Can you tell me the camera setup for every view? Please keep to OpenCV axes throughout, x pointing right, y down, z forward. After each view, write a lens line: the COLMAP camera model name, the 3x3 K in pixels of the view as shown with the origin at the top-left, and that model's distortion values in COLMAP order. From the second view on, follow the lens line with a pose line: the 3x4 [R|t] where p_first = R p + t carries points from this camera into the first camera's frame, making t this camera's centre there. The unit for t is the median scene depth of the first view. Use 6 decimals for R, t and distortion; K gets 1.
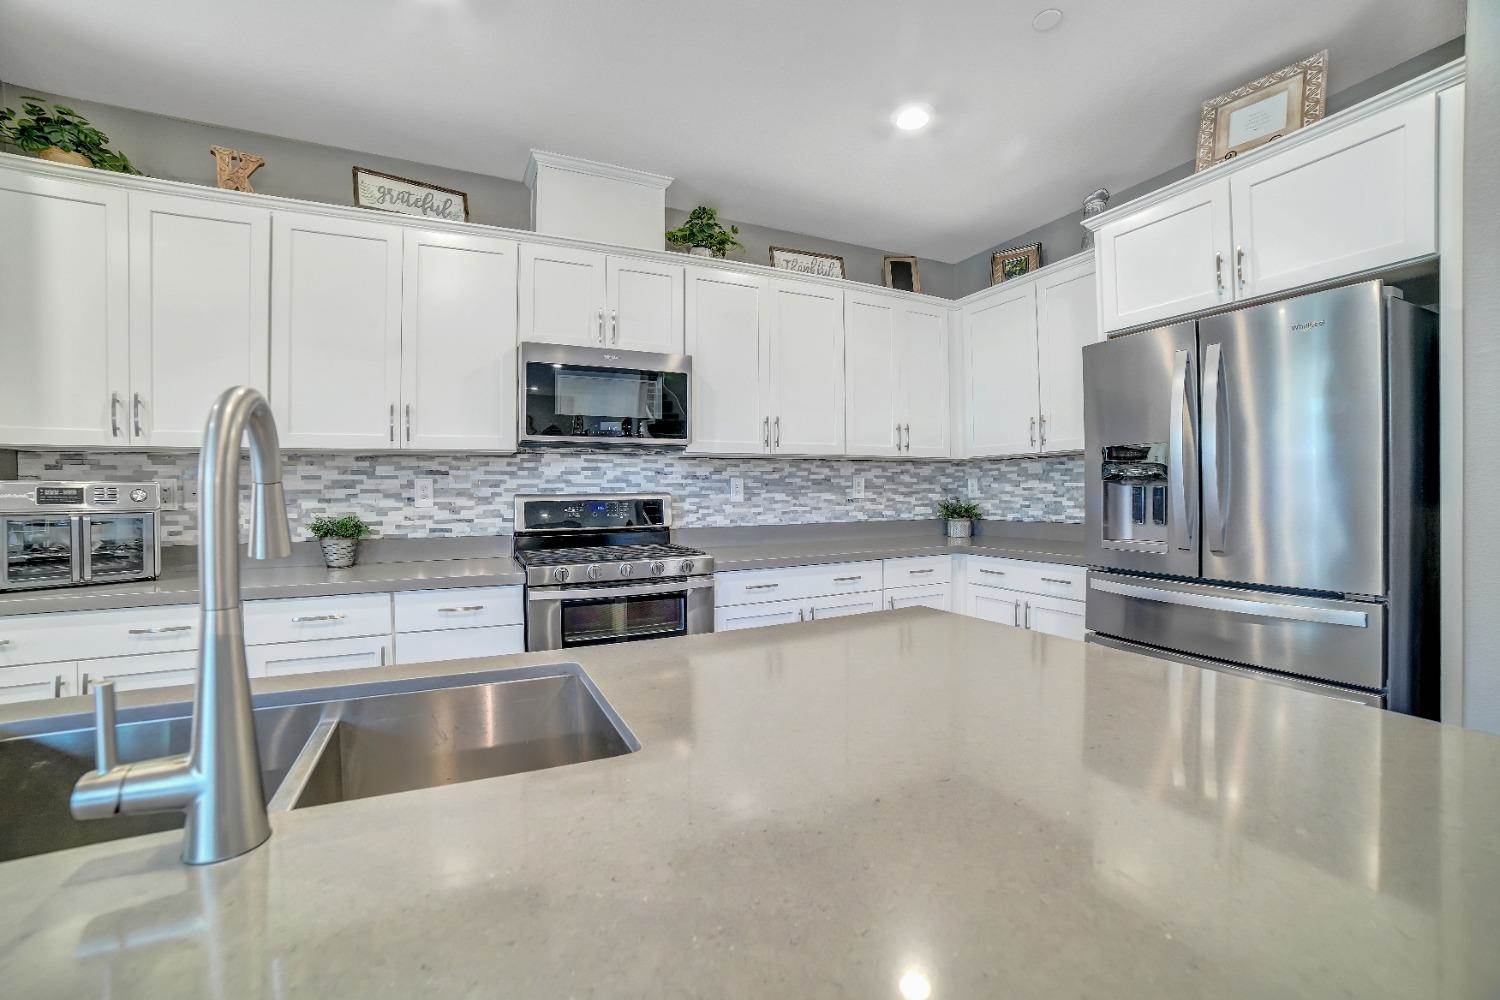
lens RADIAL K [[605.7, 0, 750.0], [0, 605.7, 500.0], [0, 0, 1]] dist [-0.114503, 0.040927]
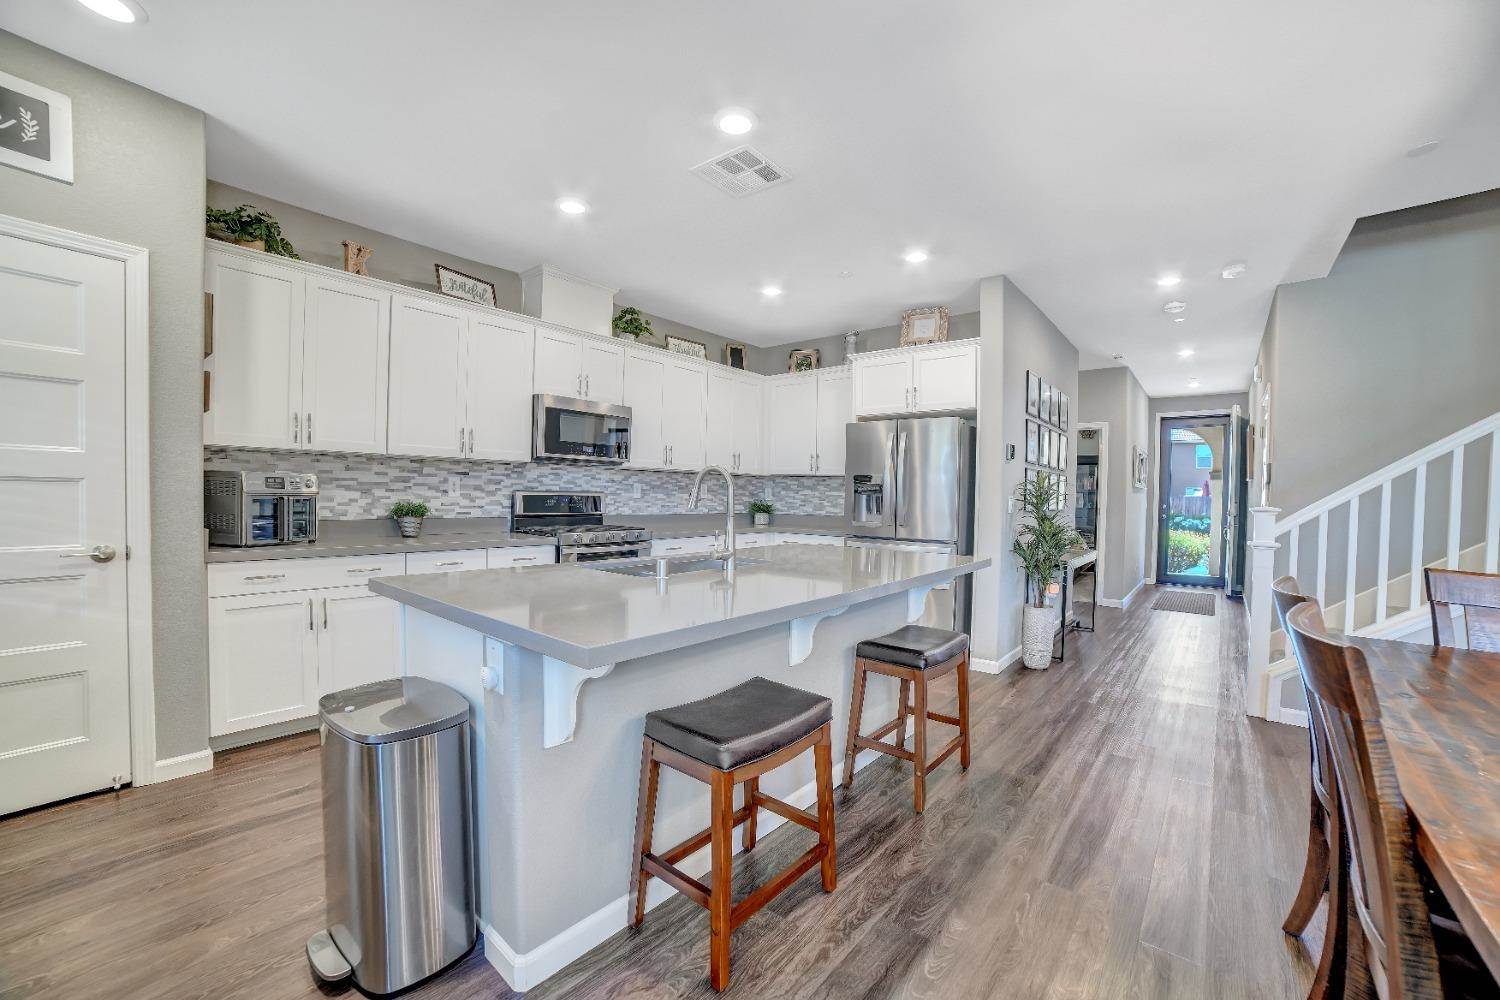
lens RADIAL K [[605.7, 0, 750.0], [0, 605.7, 500.0], [0, 0, 1]] dist [-0.114503, 0.040927]
pose [[0.903891, 0.023332, 0.427125, -0.468886], [-0.021944, 0.999726, -0.008173, 0.014322], [-0.427199, -0.001986, 0.904155, -0.563640]]
